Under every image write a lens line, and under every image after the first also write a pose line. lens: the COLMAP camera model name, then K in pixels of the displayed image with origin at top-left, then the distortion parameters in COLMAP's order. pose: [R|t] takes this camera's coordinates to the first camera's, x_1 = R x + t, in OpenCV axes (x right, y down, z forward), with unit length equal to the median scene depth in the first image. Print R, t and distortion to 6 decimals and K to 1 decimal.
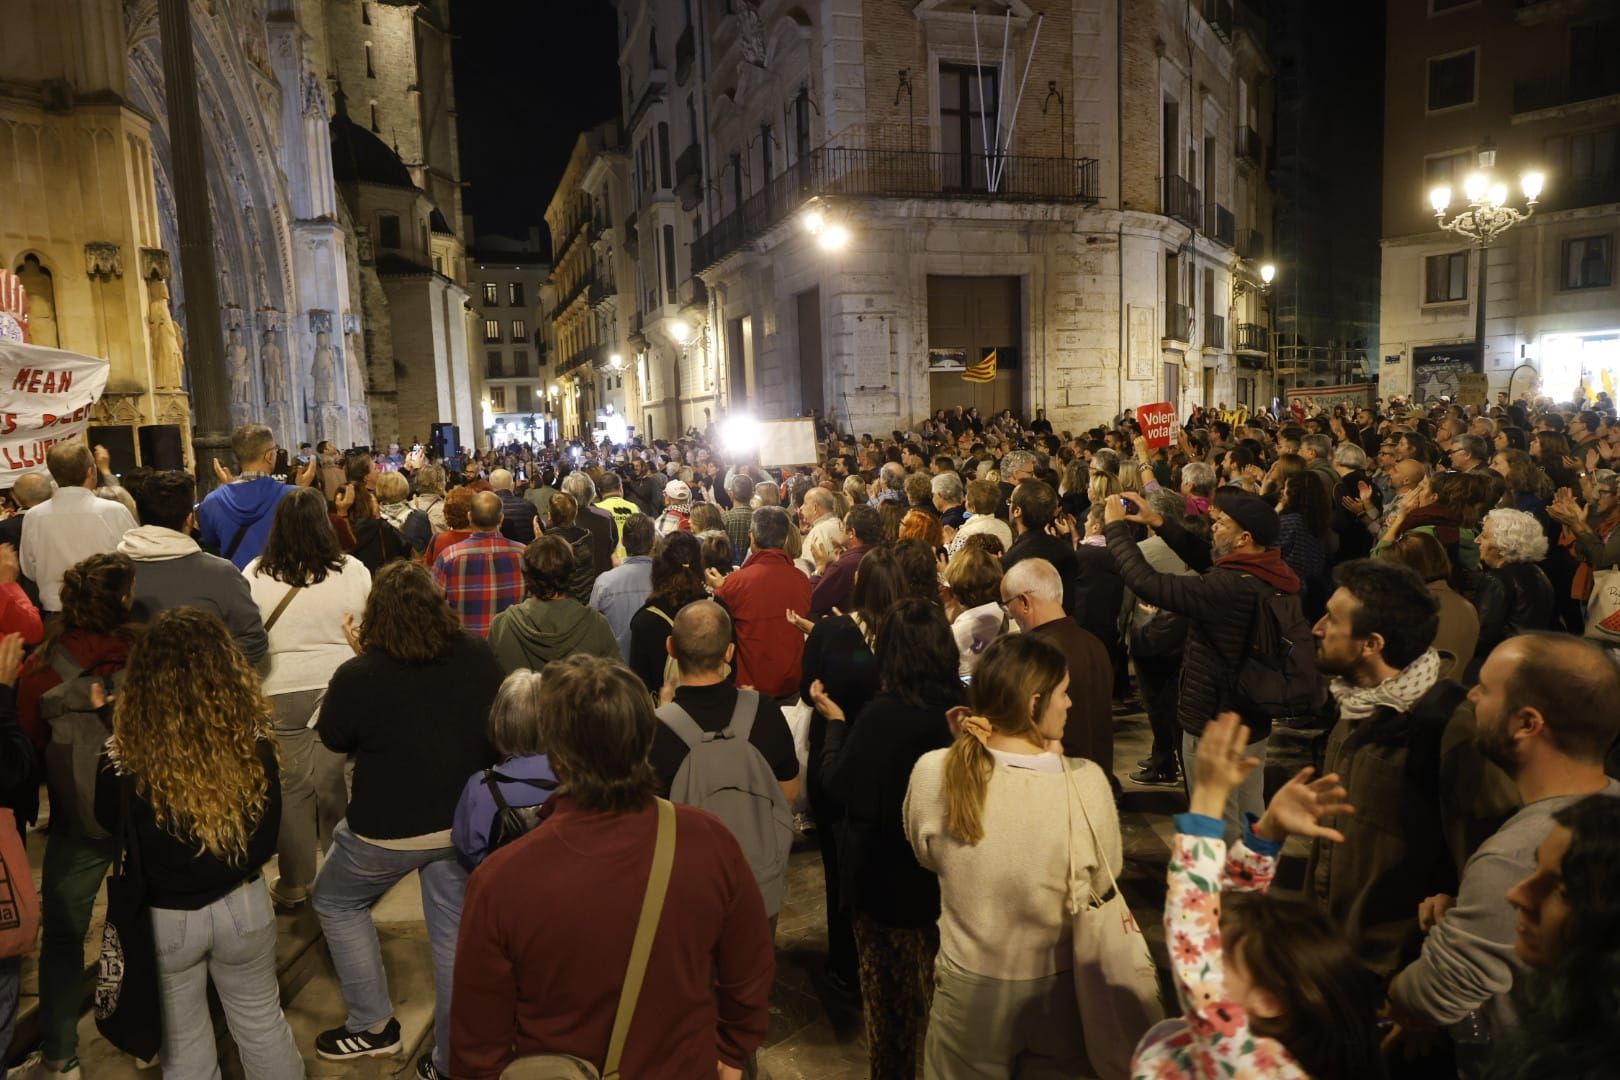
lens RADIAL K [[1093.5, 0, 806.0], [0, 1093.5, 545.0], [0, 0, 1]] dist [0.005722, -0.005767]
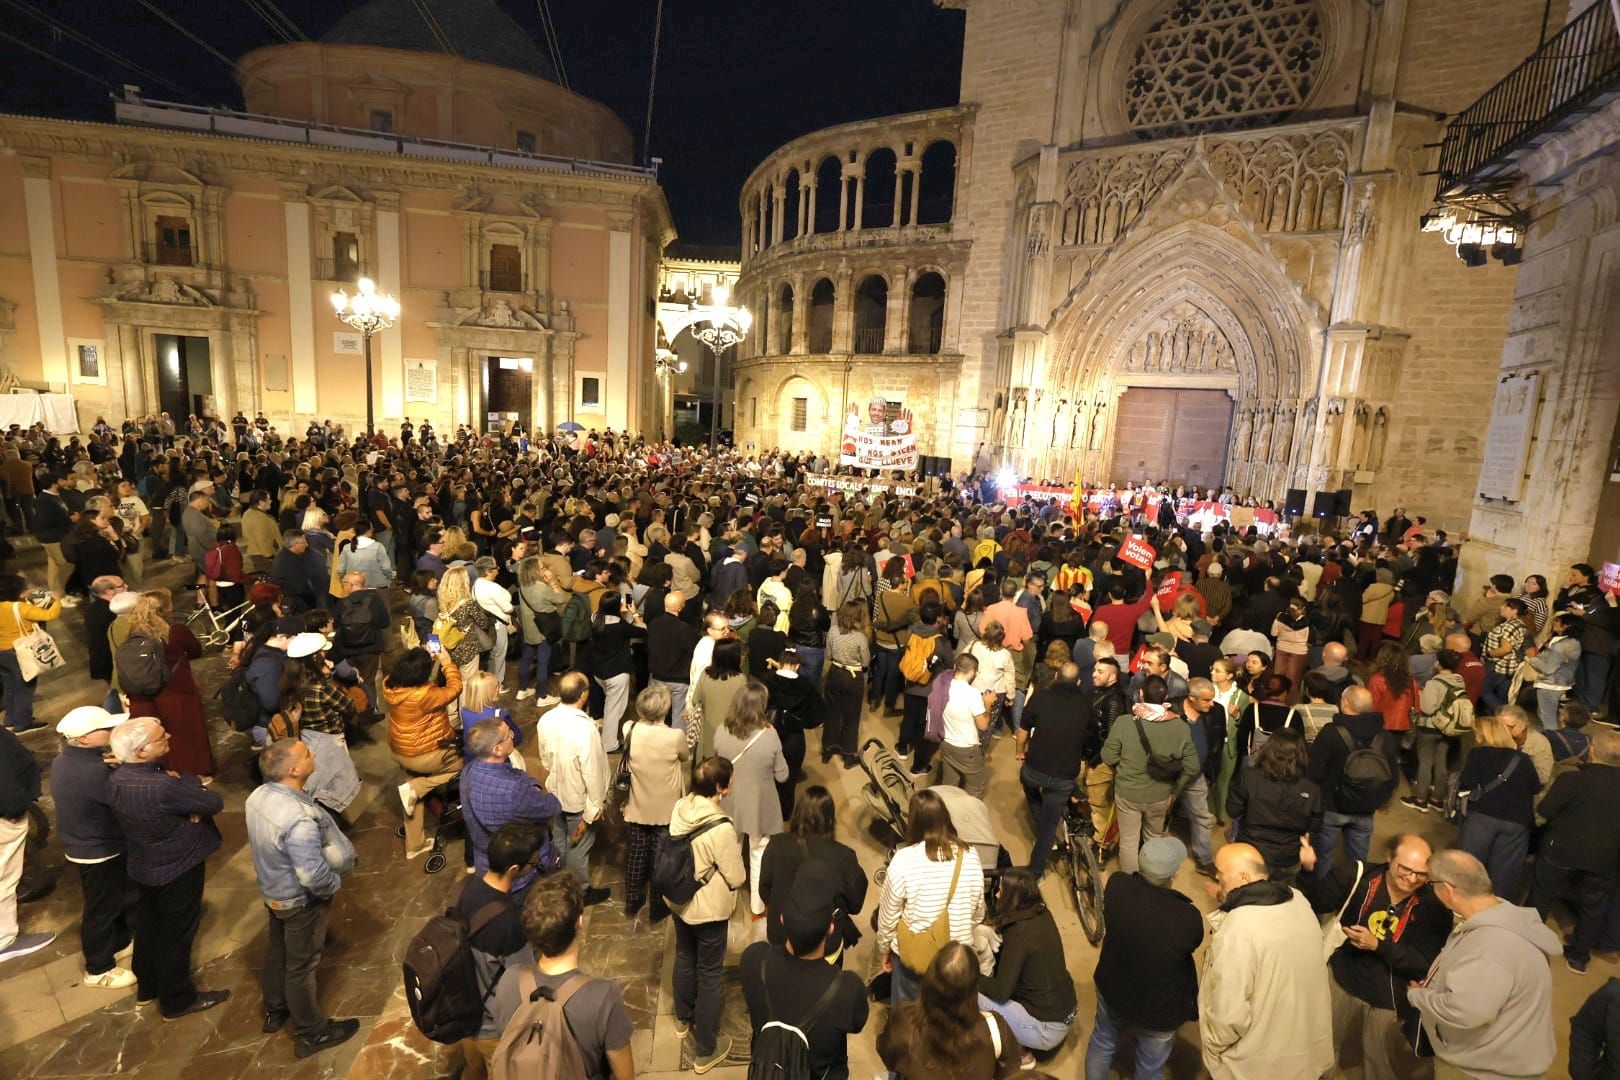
lens RADIAL K [[753.0, 0, 820.1], [0, 753.0, 538.7], [0, 0, 1]] dist [-0.005245, 0.002520]
pose [[-0.594138, 0.131333, -0.793569, 0.588467], [-0.123773, 0.959903, 0.251529, -0.180394], [0.794783, 0.247665, -0.554059, 0.950803]]
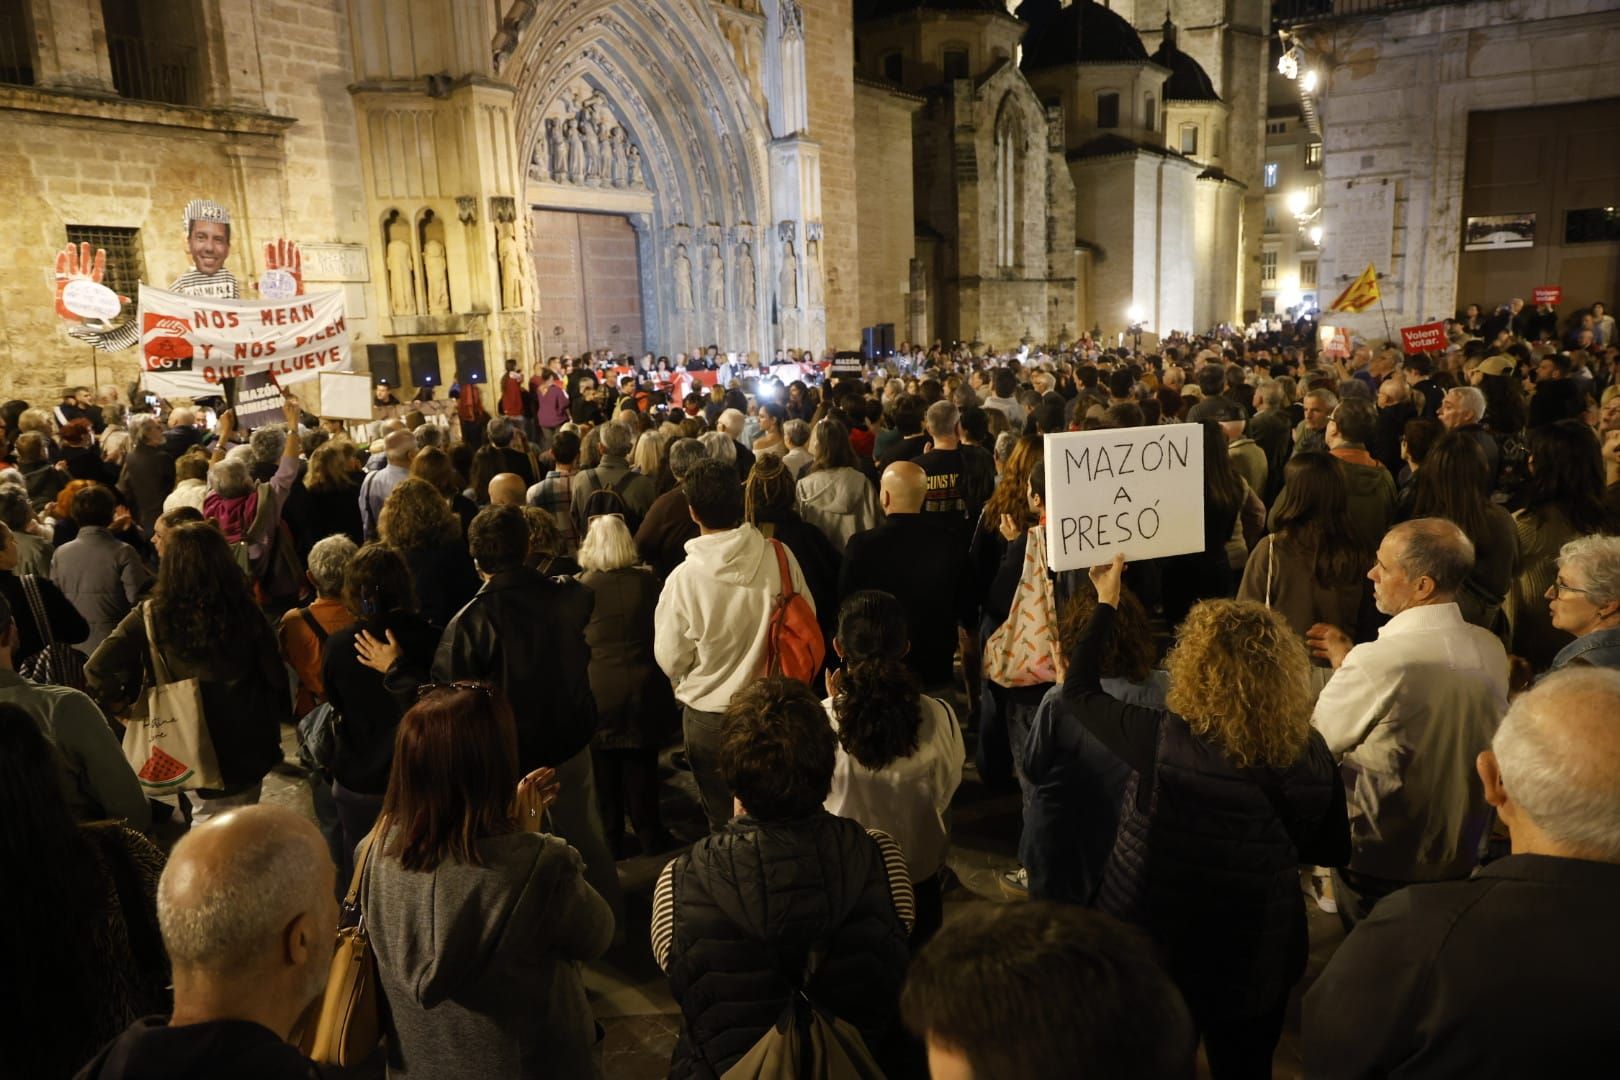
lens RADIAL K [[1093.5, 0, 813.2], [0, 1093.5, 541.9], [0, 0, 1]] dist [0.005722, -0.005767]
pose [[0.719758, 0.140900, -0.679776, 0.333163], [-0.064830, 0.988550, 0.136258, -0.041087], [0.691191, -0.054003, 0.720651, 0.180780]]
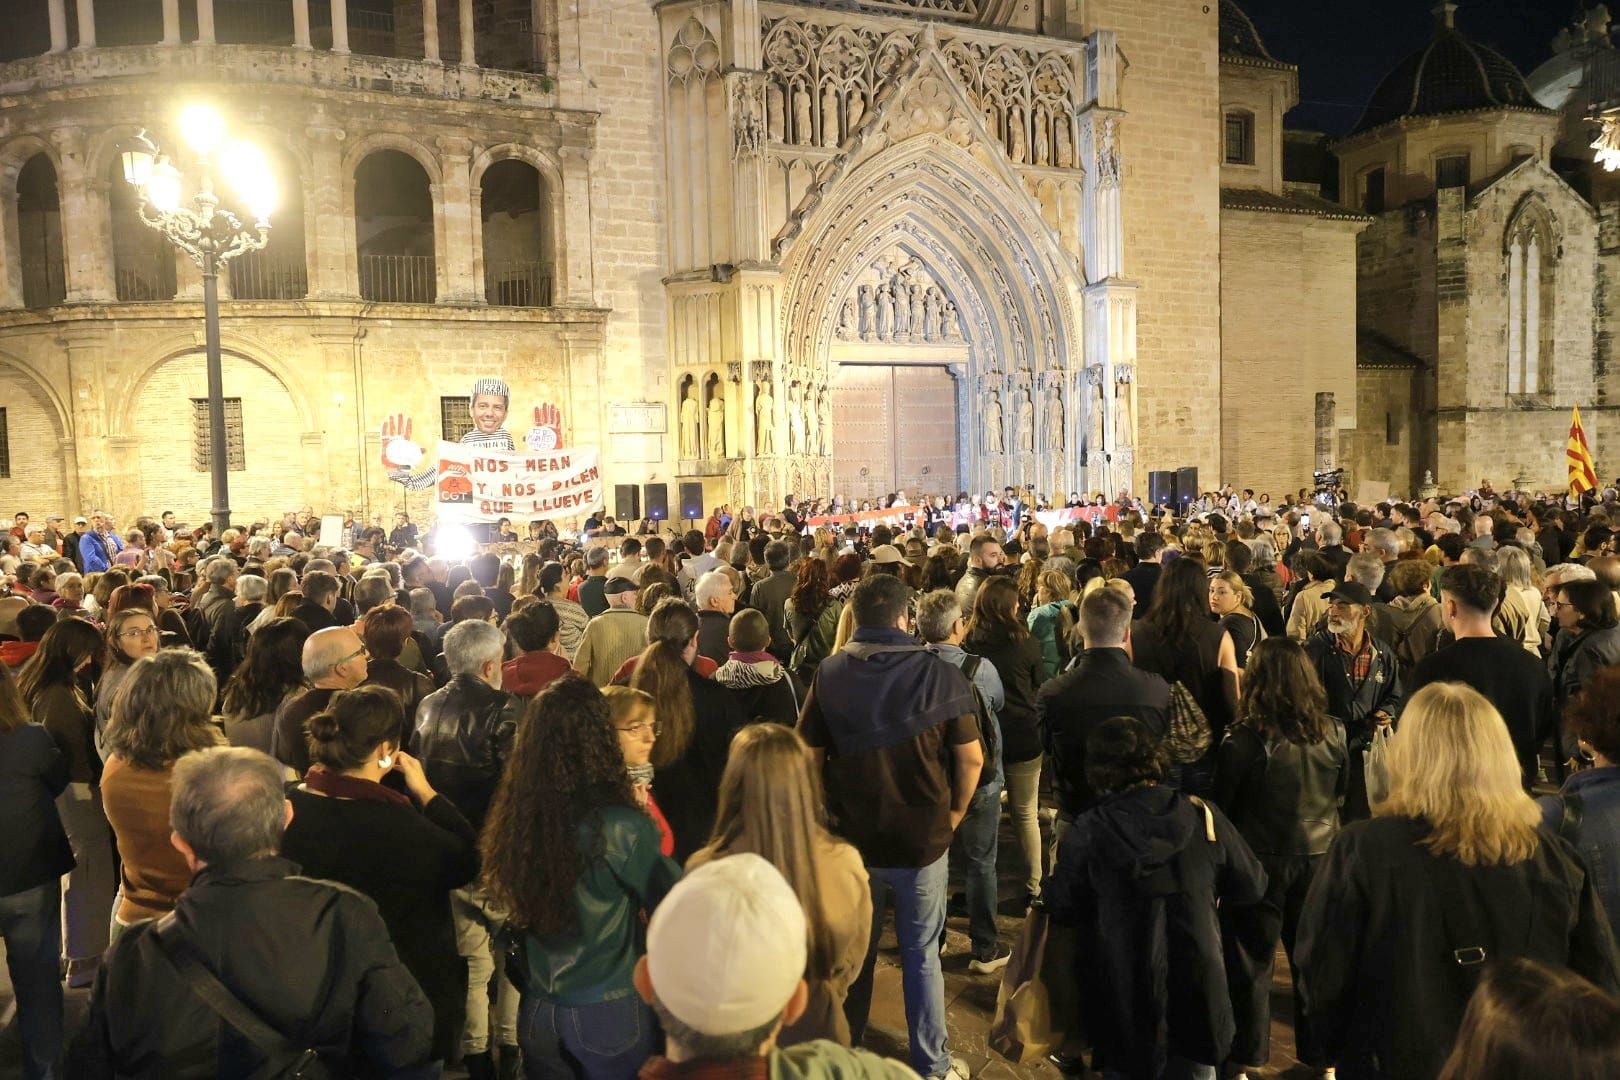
lens RADIAL K [[1093.5, 0, 814.7], [0, 1093.5, 537.0], [0, 0, 1]] dist [0.005722, -0.005767]
pose [[0.259553, 0.084720, -0.962006, 0.492865], [-0.089485, 0.993969, 0.063391, -0.077071], [0.961574, 0.069631, 0.265569, 0.399781]]
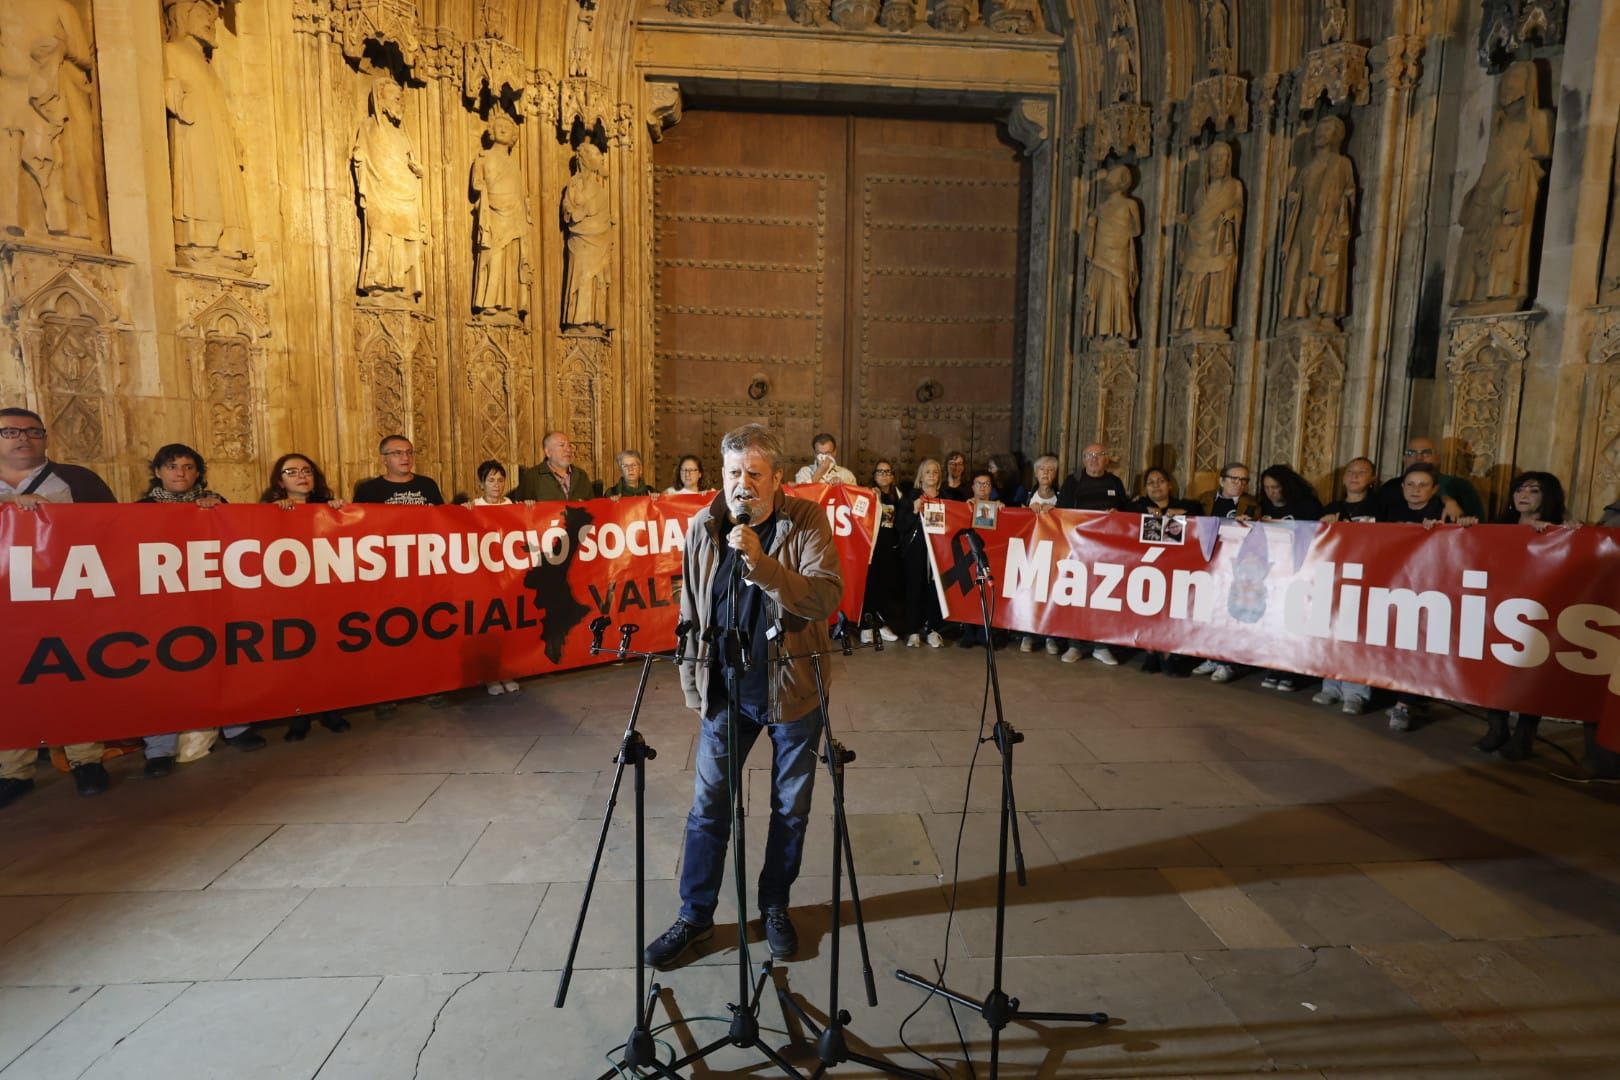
lens RADIAL K [[753.0, 0, 812.0], [0, 753.0, 534.8], [0, 0, 1]] dist [-0.005245, 0.002520]
pose [[-0.035221, 0.143381, -0.989041, -0.195040], [-0.121881, 0.981651, 0.146650, -0.067748], [0.991920, 0.125711, -0.017099, 0.741253]]
